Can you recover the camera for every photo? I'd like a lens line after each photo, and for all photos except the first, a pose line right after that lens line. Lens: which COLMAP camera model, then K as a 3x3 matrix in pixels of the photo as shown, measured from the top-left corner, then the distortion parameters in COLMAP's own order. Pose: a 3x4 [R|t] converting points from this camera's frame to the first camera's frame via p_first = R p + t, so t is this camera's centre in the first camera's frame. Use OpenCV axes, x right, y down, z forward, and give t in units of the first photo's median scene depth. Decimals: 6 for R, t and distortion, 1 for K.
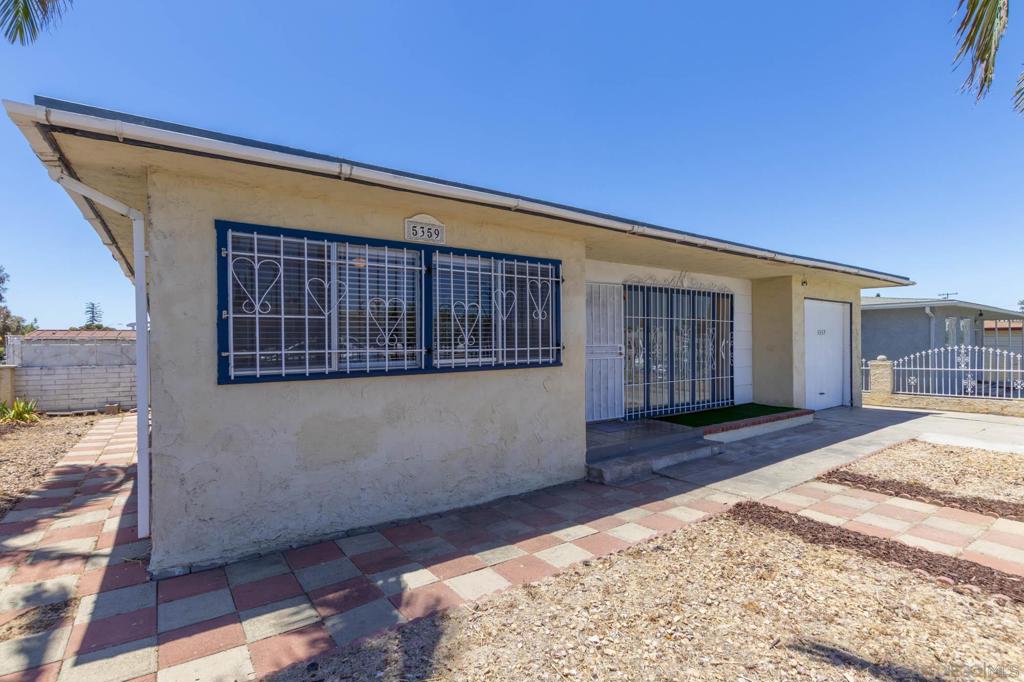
lens RADIAL K [[468.2, 0, 508.1], [0, 468.2, 344.4], [0, 0, 1]] dist [0.003093, -0.000155]
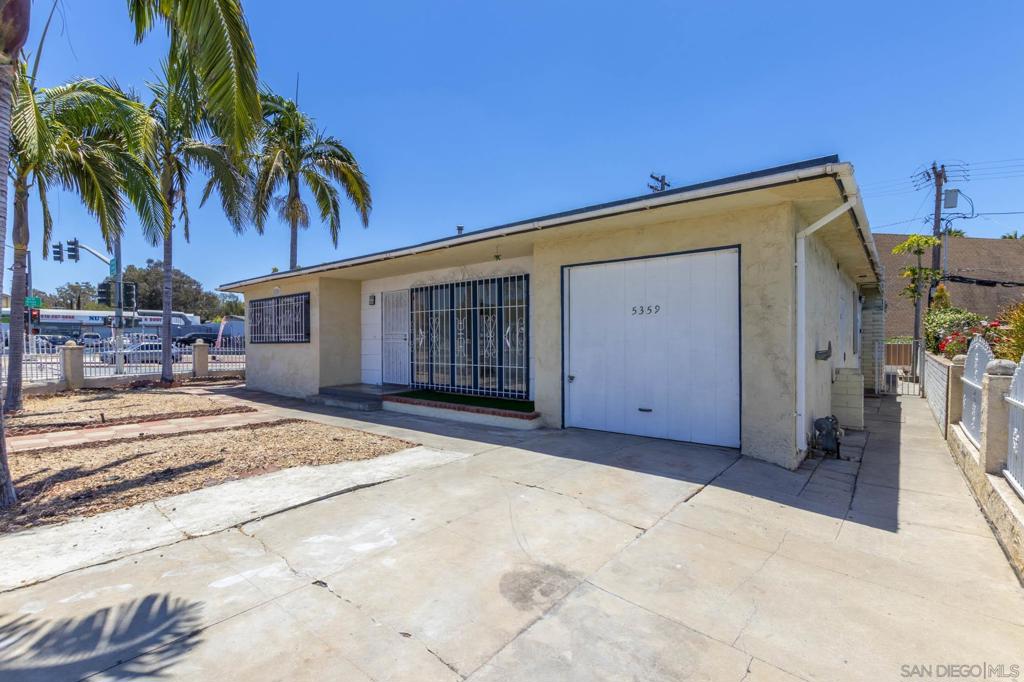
lens RADIAL K [[468.2, 0, 508.1], [0, 468.2, 344.4], [0, 0, 1]] dist [0.003093, -0.000155]
pose [[0.264580, 0.016367, -0.964225, 1.634163], [-0.001628, 0.999862, 0.016525, 0.011451], [0.964362, -0.002803, 0.264571, 0.907300]]
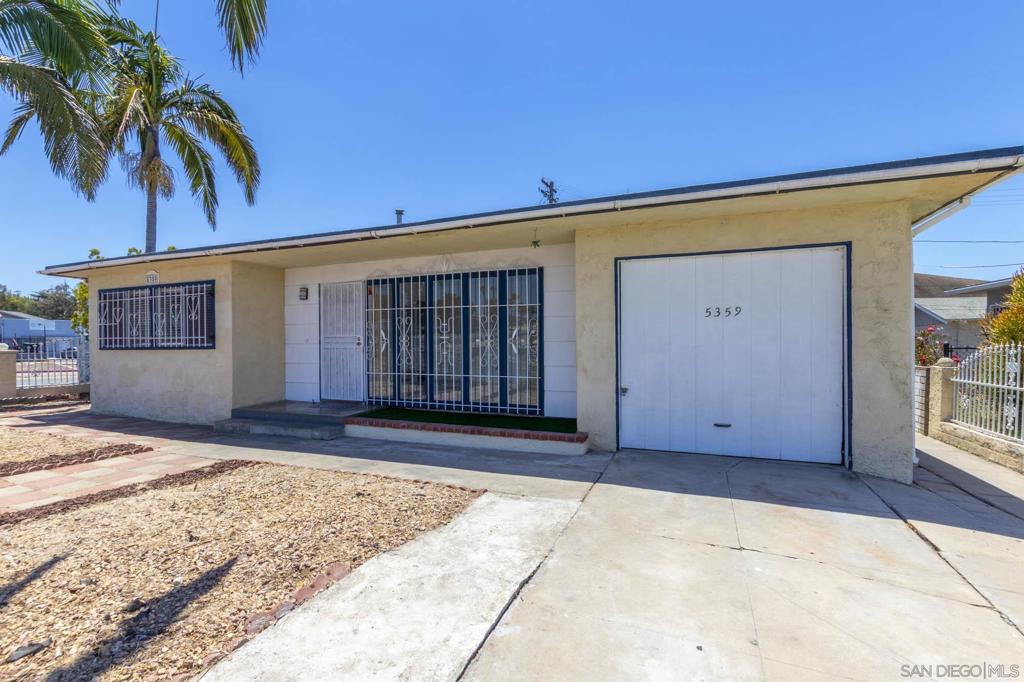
lens RADIAL K [[468.2, 0, 508.1], [0, 468.2, 344.4], [0, 0, 1]] dist [0.003093, -0.000155]
pose [[0.537926, 0.012437, -0.842901, 1.334552], [-0.002174, 0.999908, 0.013366, 0.005597], [0.842989, -0.005357, 0.537903, 0.686401]]
